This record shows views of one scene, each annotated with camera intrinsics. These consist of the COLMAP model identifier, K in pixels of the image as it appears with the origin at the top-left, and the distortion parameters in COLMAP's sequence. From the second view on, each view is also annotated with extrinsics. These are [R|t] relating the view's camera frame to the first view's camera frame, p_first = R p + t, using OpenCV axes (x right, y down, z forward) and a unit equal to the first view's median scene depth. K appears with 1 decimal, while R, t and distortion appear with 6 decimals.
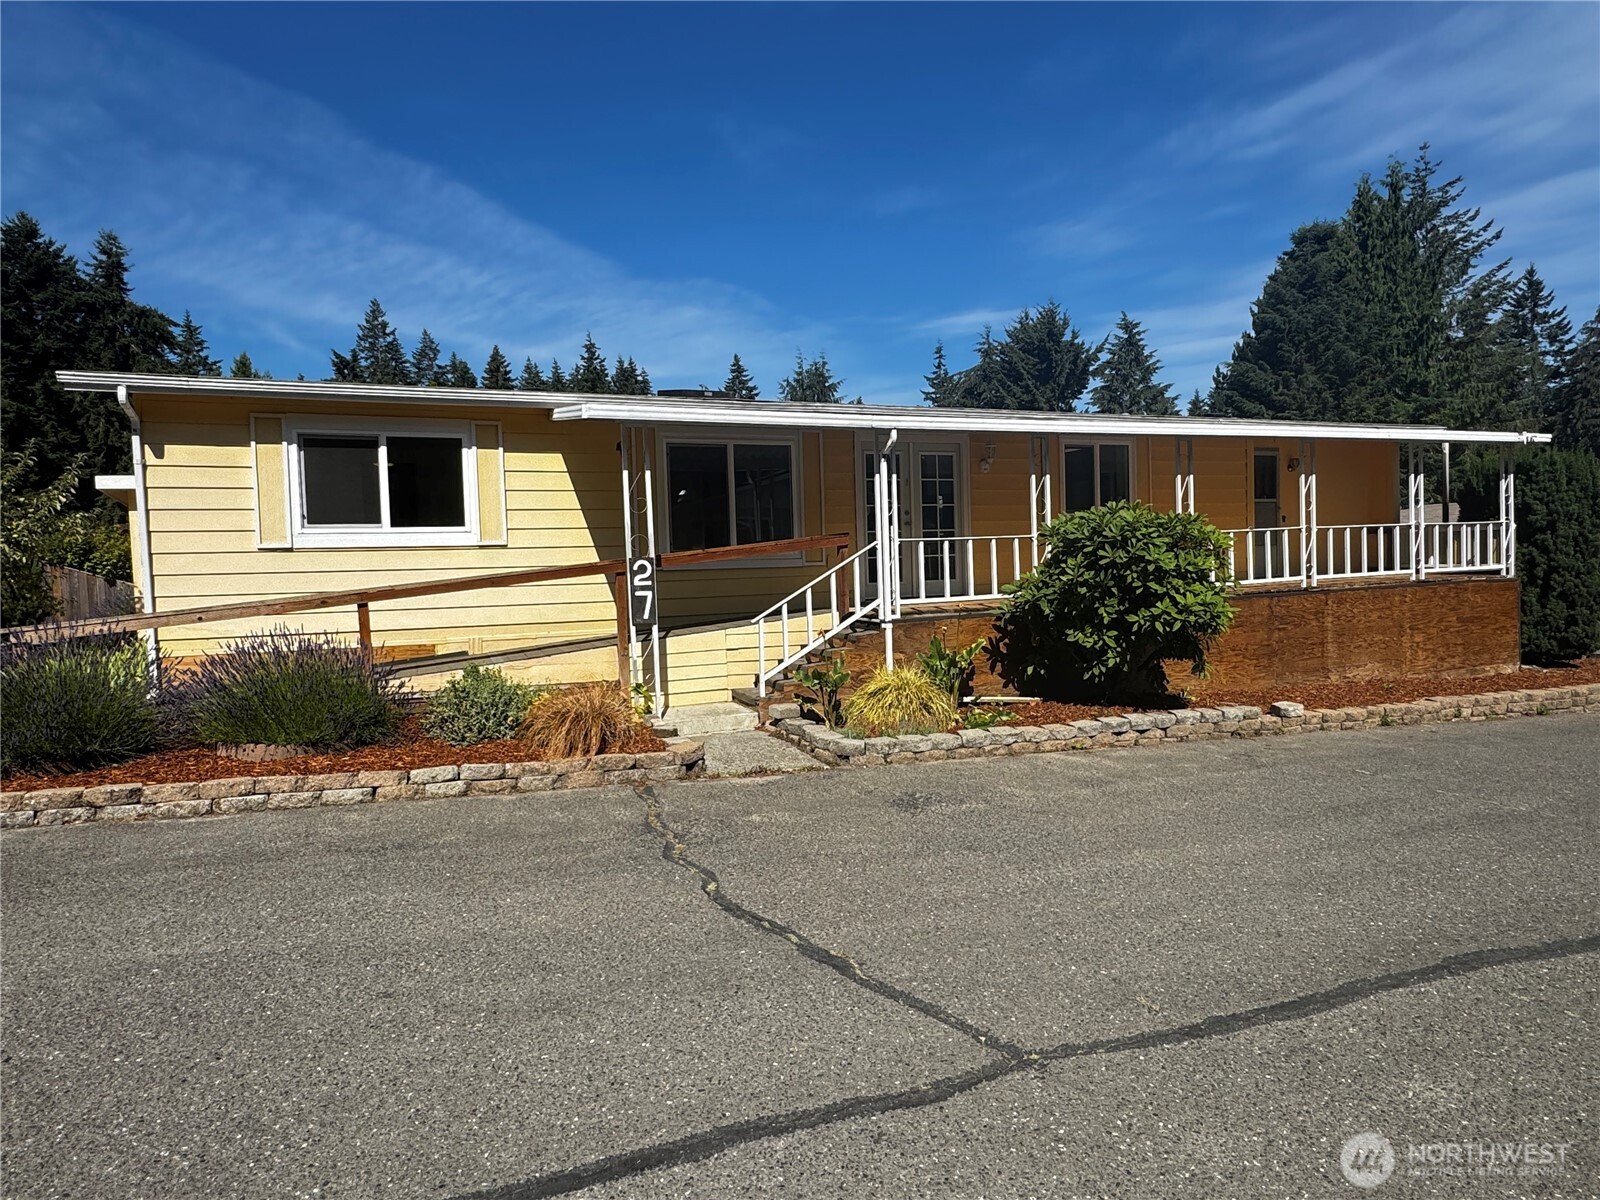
lens RADIAL K [[967.1, 0, 792.5], [0, 967.1, 604.1], [0, 0, 1]] dist [0.000097, -0.000406]
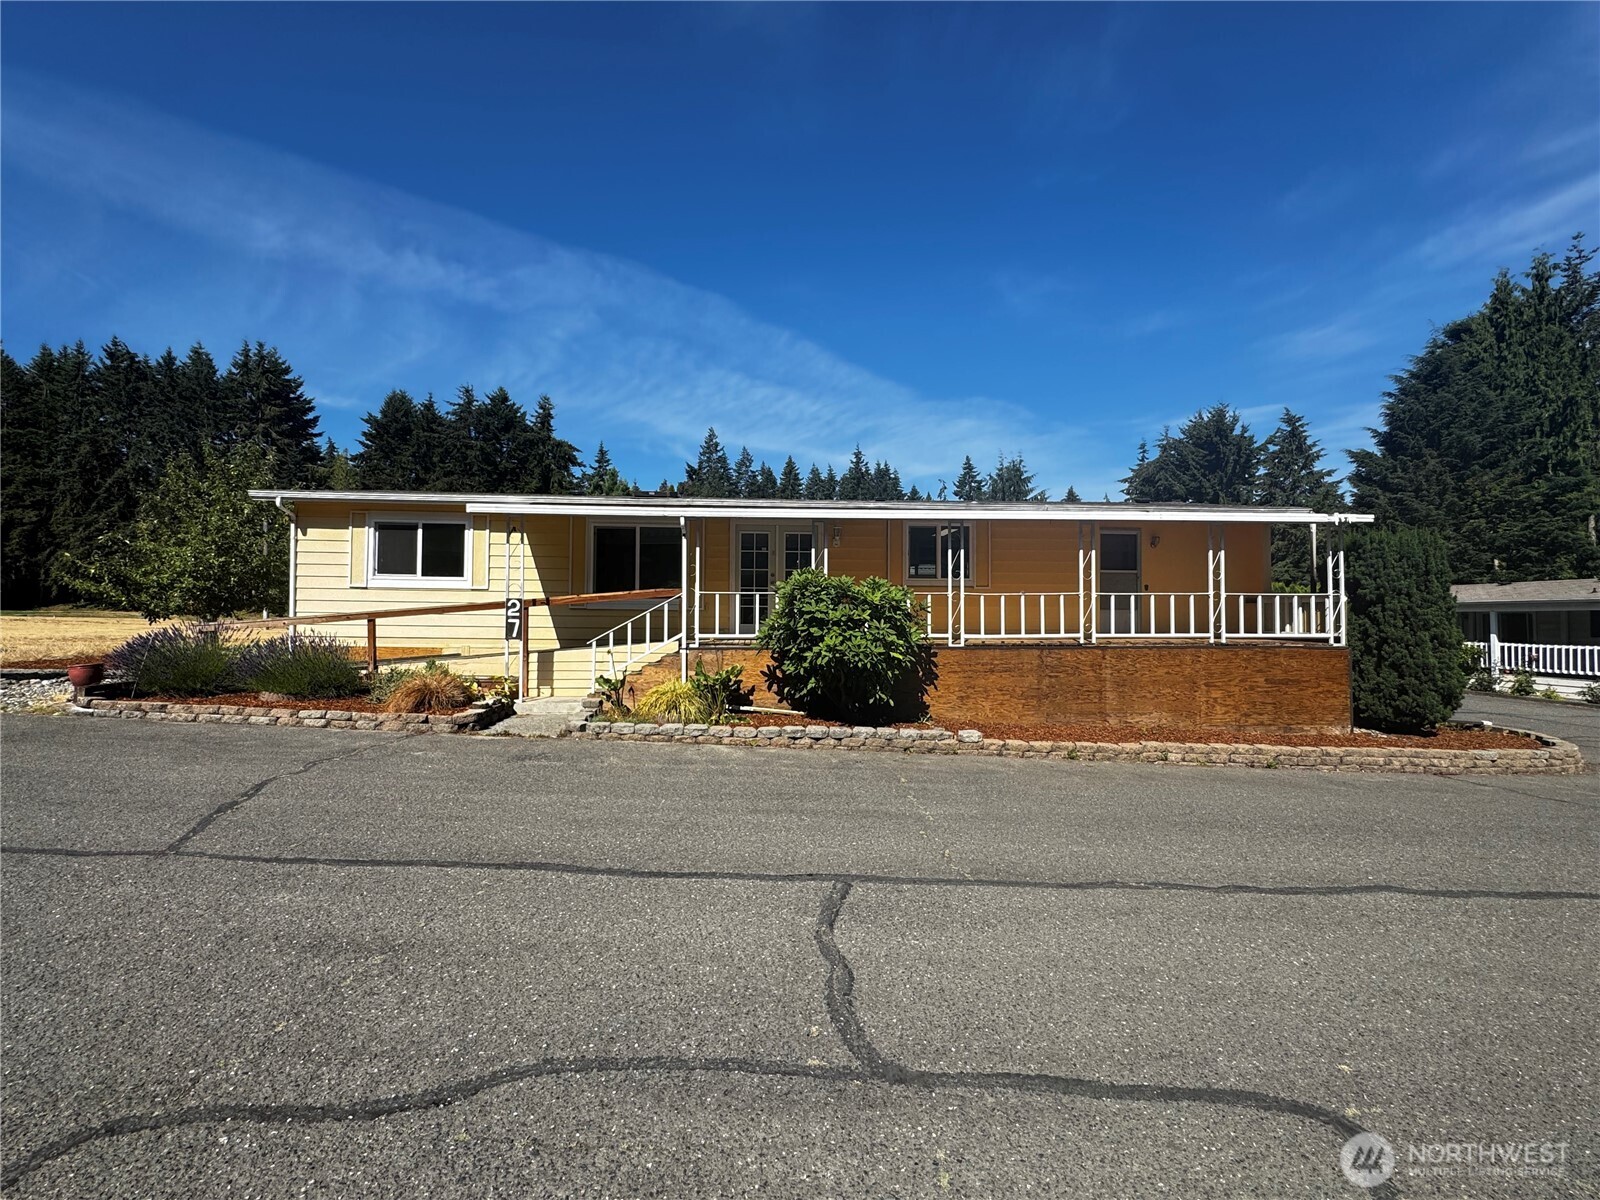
lens RADIAL K [[748.3, 0, 796.9], [0, 748.3, 600.0], [0, 0, 1]] dist [-0.003260, 0.000311]
pose [[0.939341, 0.030433, -0.341632, 0.450718], [-0.052054, 0.997167, -0.054298, -0.001685], [0.339011, 0.068788, 0.938264, 0.003520]]
